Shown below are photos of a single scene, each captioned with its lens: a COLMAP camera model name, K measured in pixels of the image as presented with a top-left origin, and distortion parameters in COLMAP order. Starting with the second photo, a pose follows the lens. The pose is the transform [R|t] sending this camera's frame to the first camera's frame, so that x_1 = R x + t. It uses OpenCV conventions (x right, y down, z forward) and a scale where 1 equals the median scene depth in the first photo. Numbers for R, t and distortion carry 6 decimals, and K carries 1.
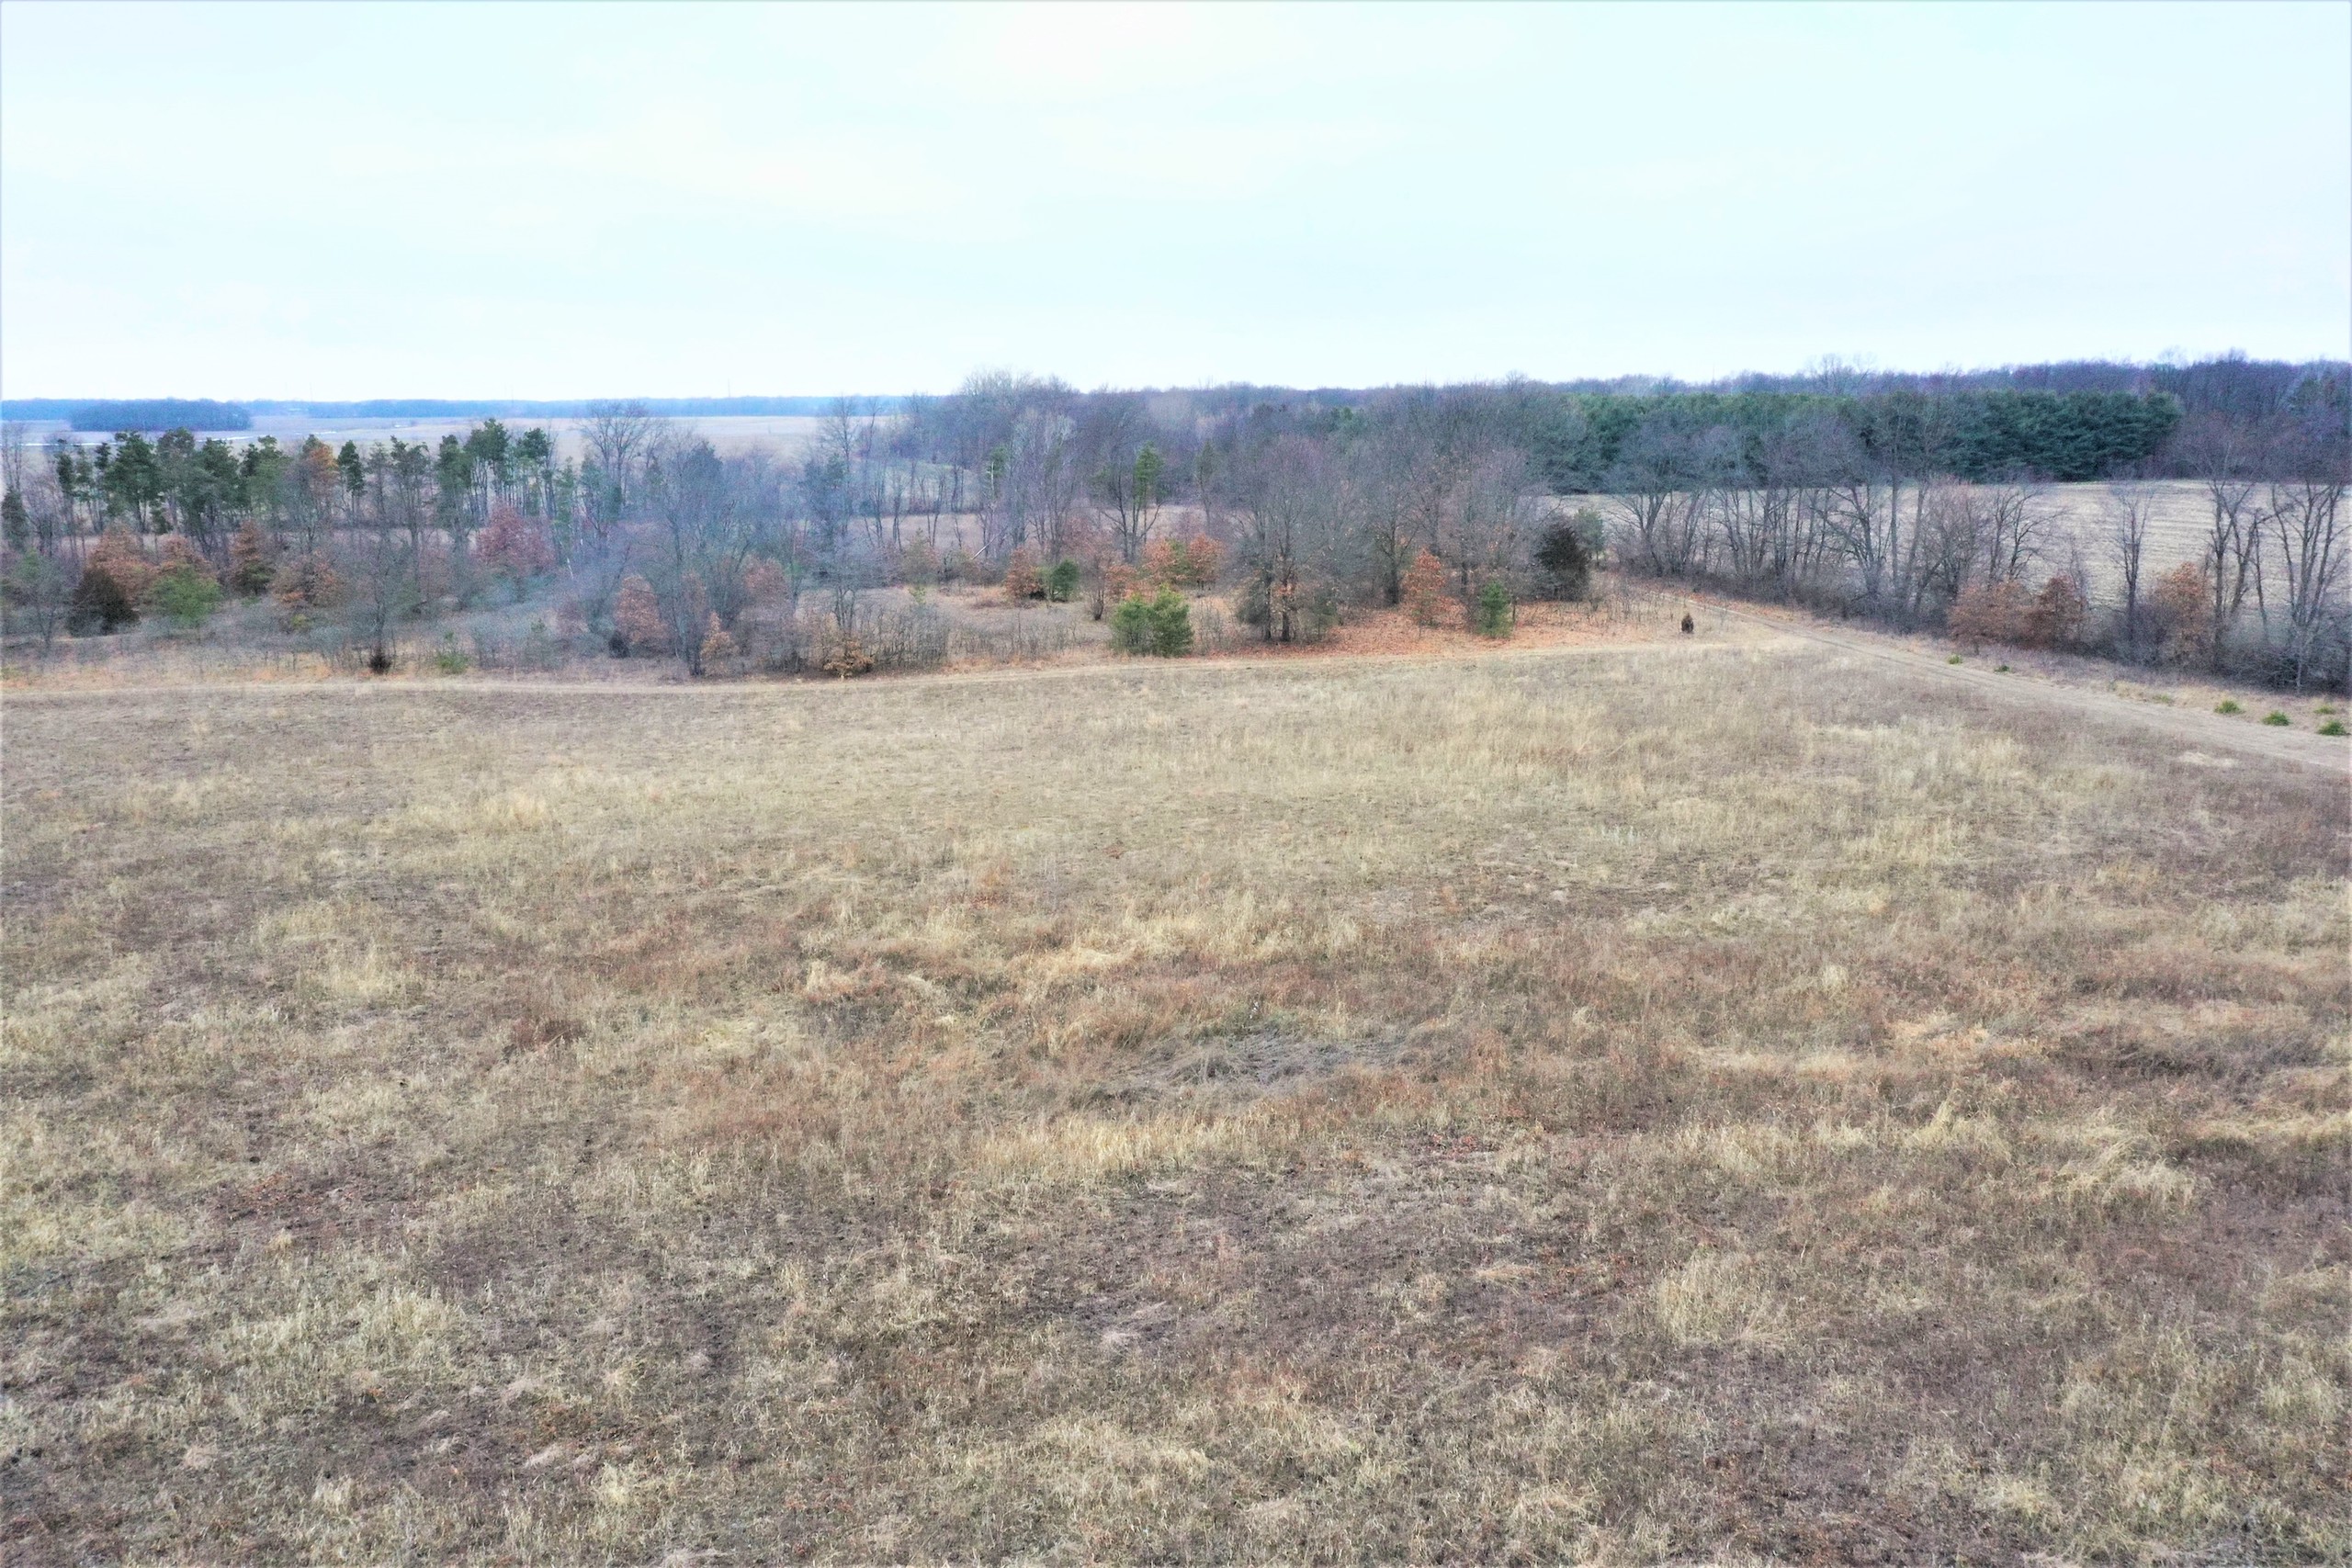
lens RADIAL K [[1857.8, 0, 1184.7], [0, 1857.8, 786.9], [0, 0, 1]] dist [-0.002533, -0.001490]
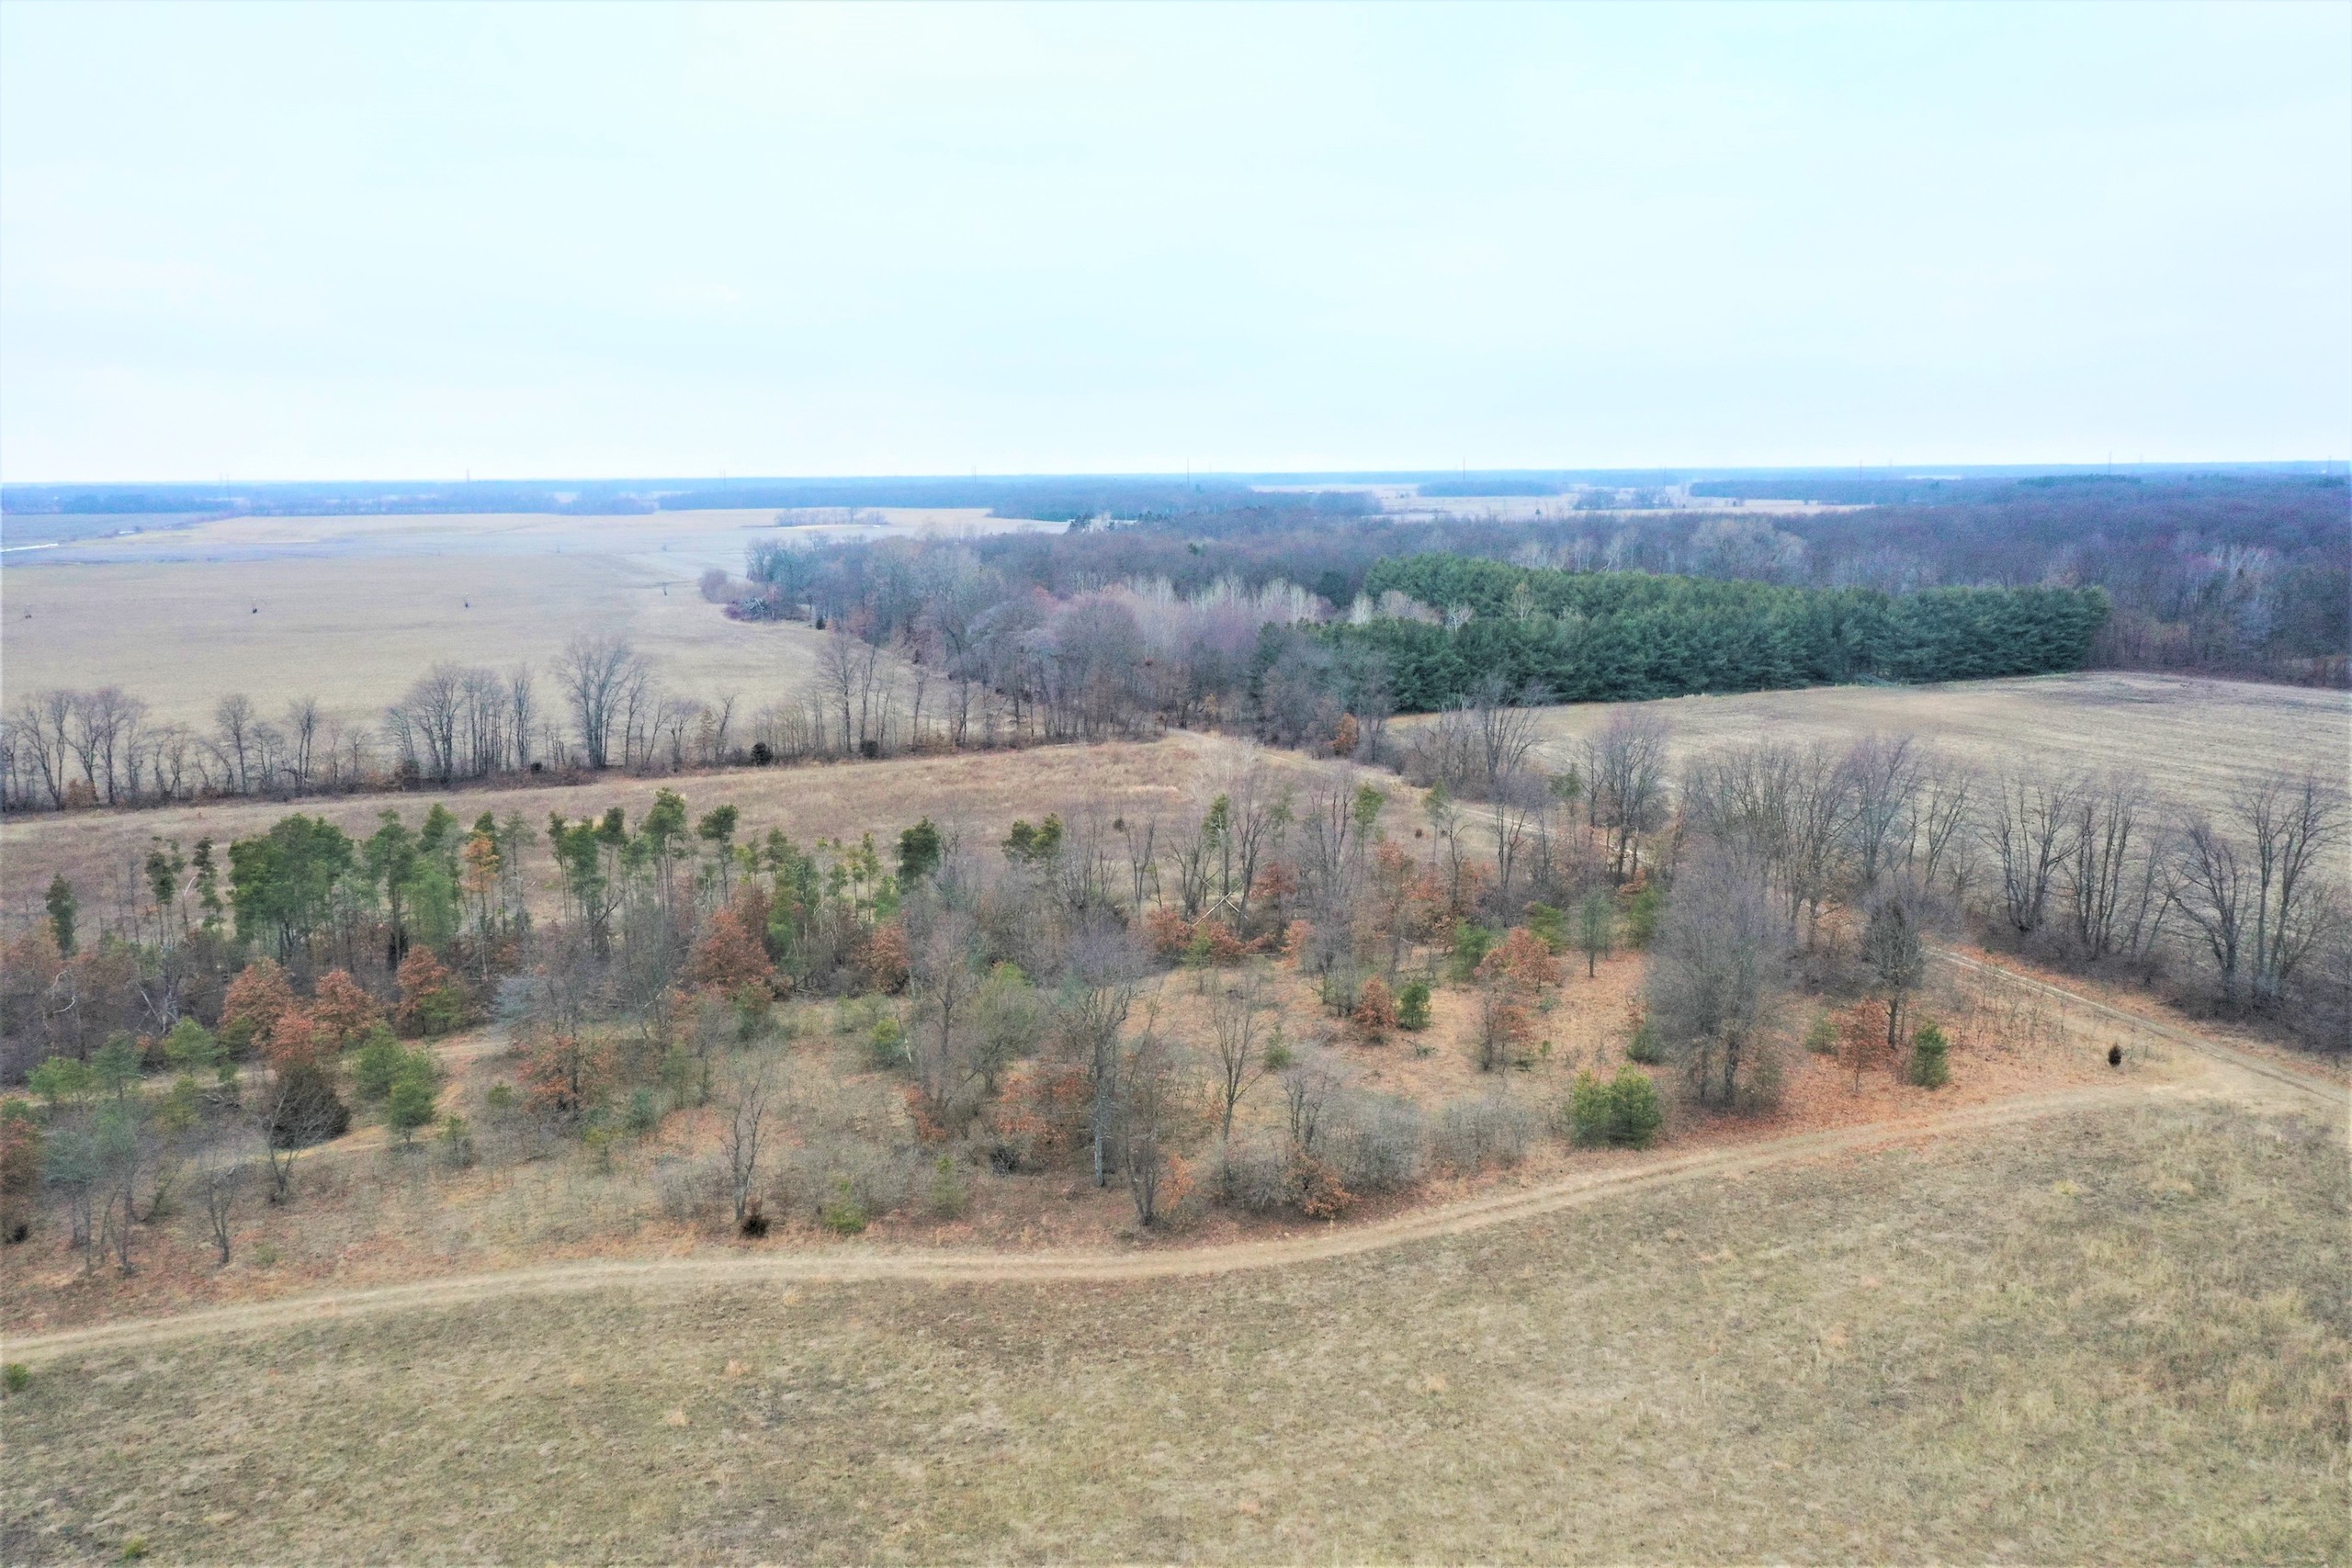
lens RADIAL K [[1844.6, 0, 1176.0], [0, 1844.6, 784.0], [0, 0, 1]] dist [-0.002749, -0.000693]
pose [[0.991151, -0.024657, 0.130427, -0.248565], [0.030250, 0.998698, -0.041080, -0.158287], [-0.129244, 0.044662, 0.990606, 0.108726]]
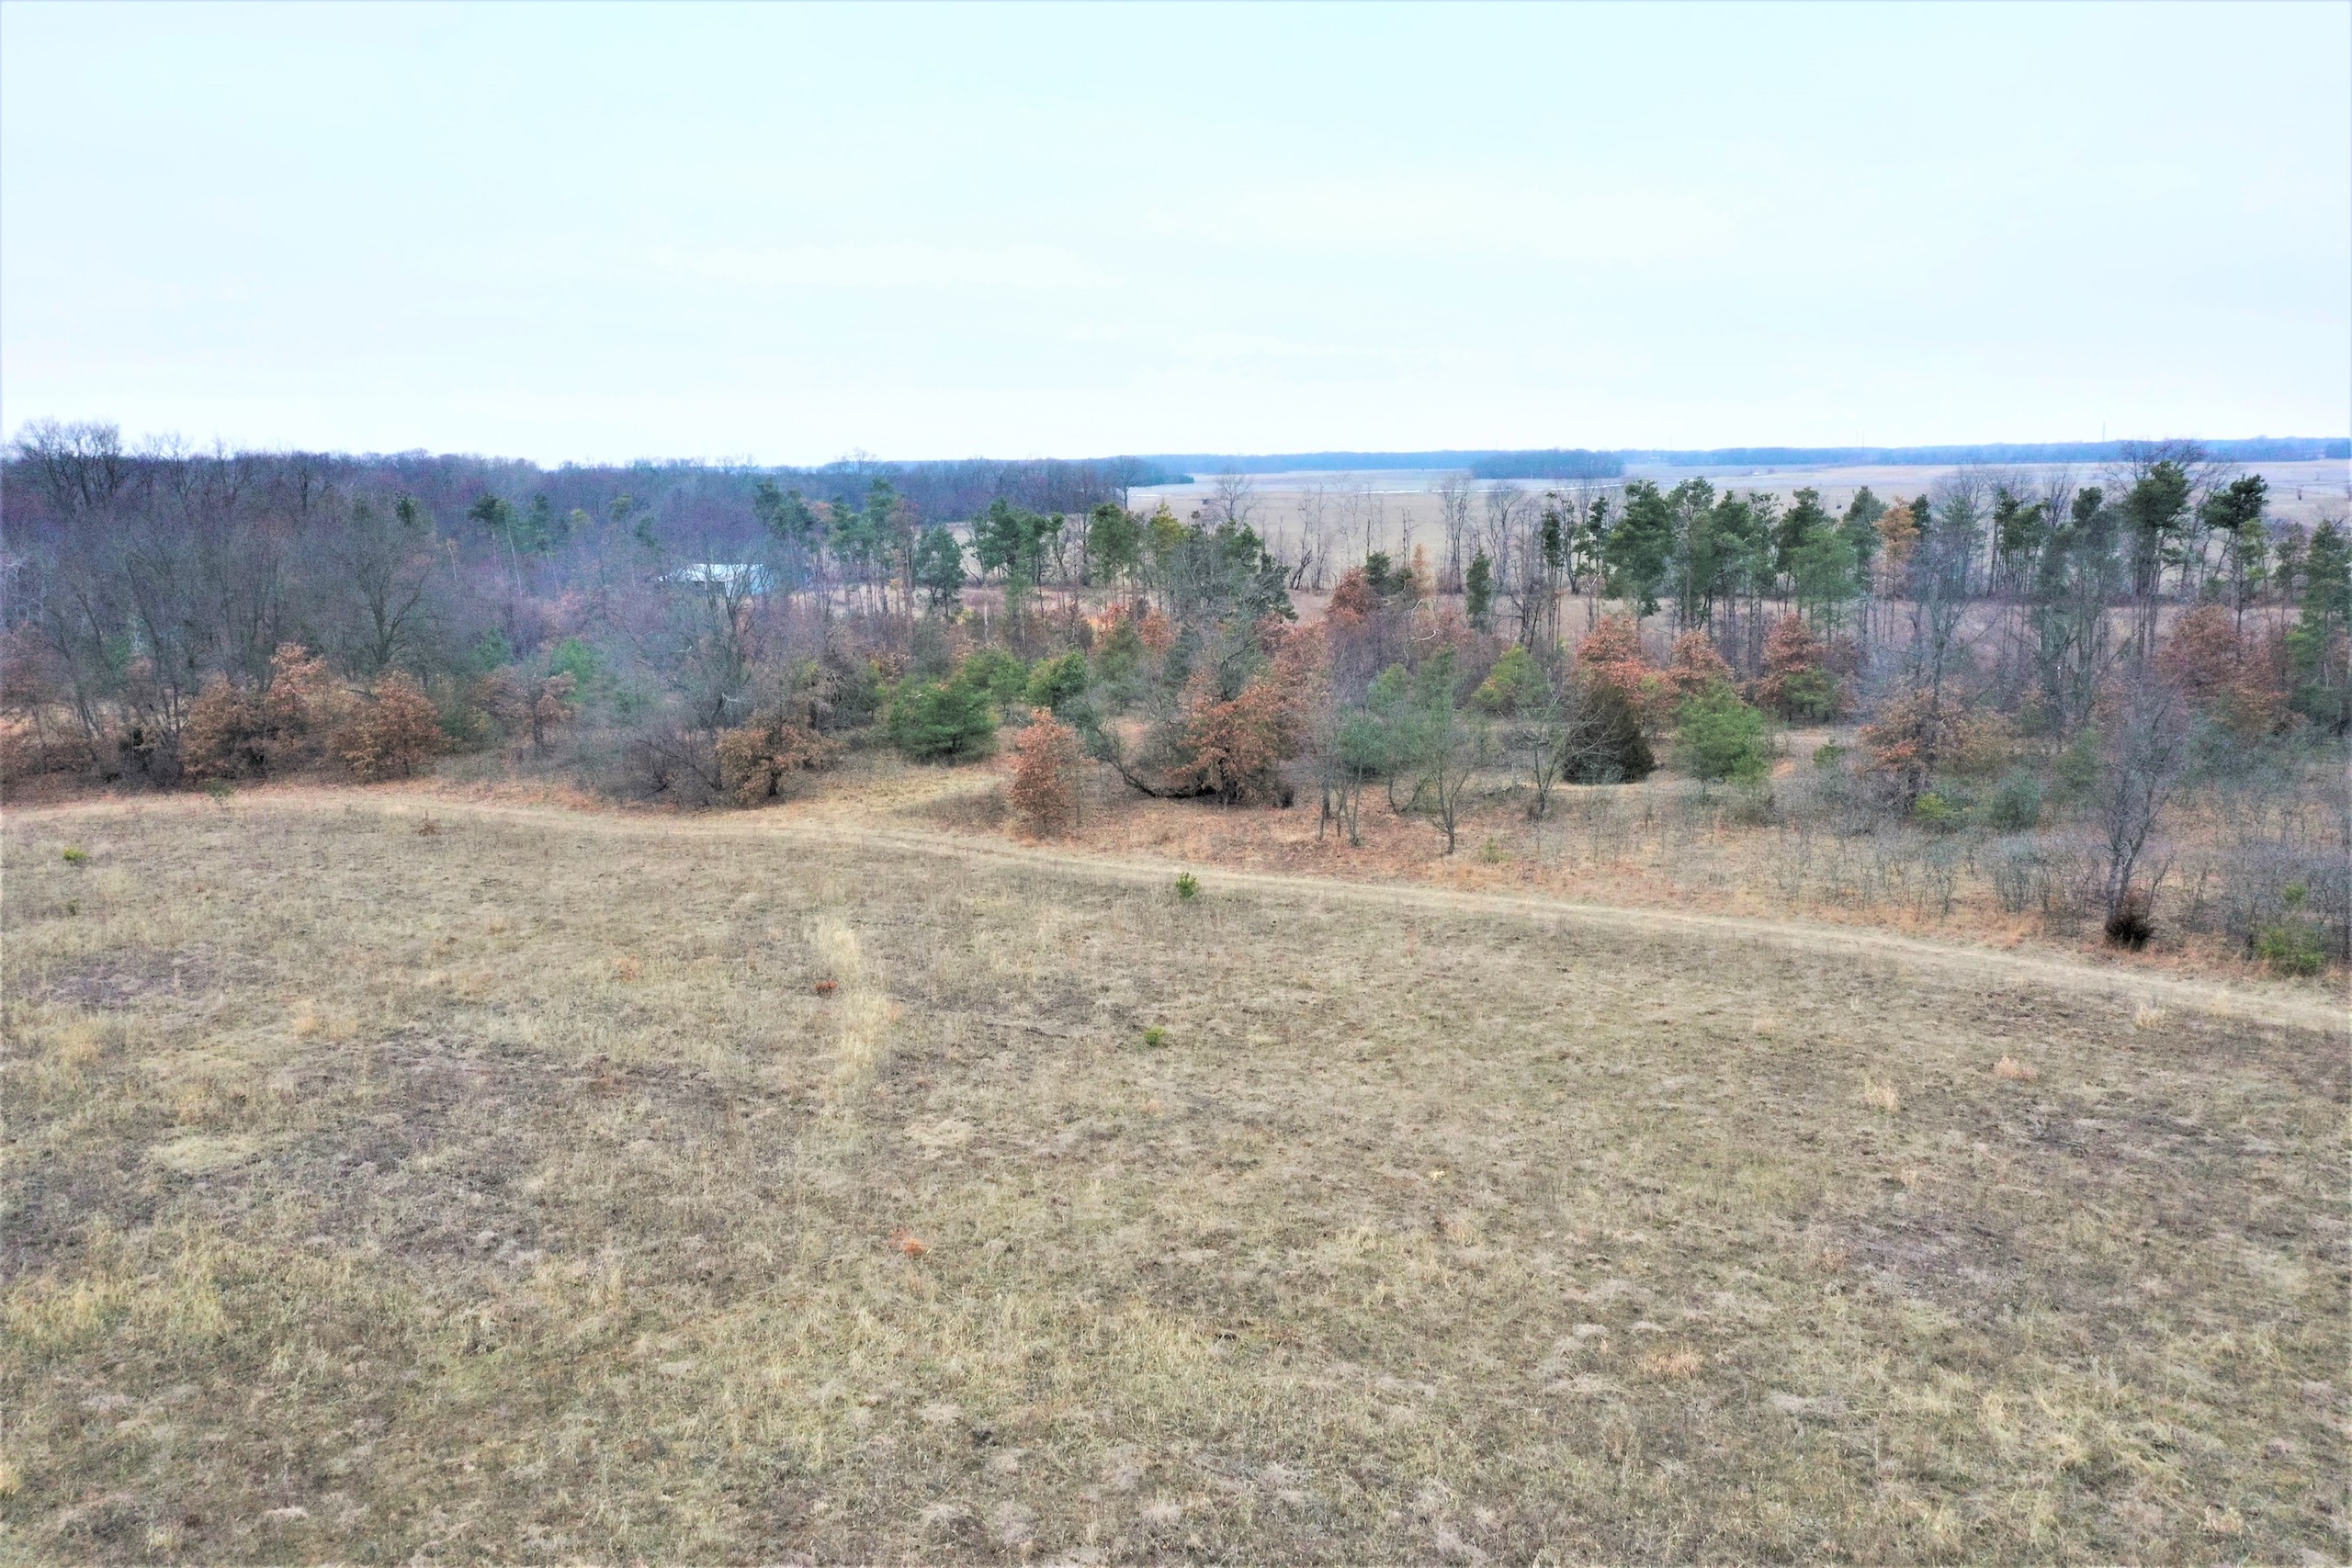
lens RADIAL K [[1857.8, 0, 1184.7], [0, 1857.8, 786.9], [0, 0, 1]] dist [-0.002533, -0.001490]
pose [[0.775827, 0.102396, -0.622582, -0.226438], [-0.117655, 0.992914, 0.016689, -0.059405], [0.619879, 0.060302, 0.782377, 0.302290]]
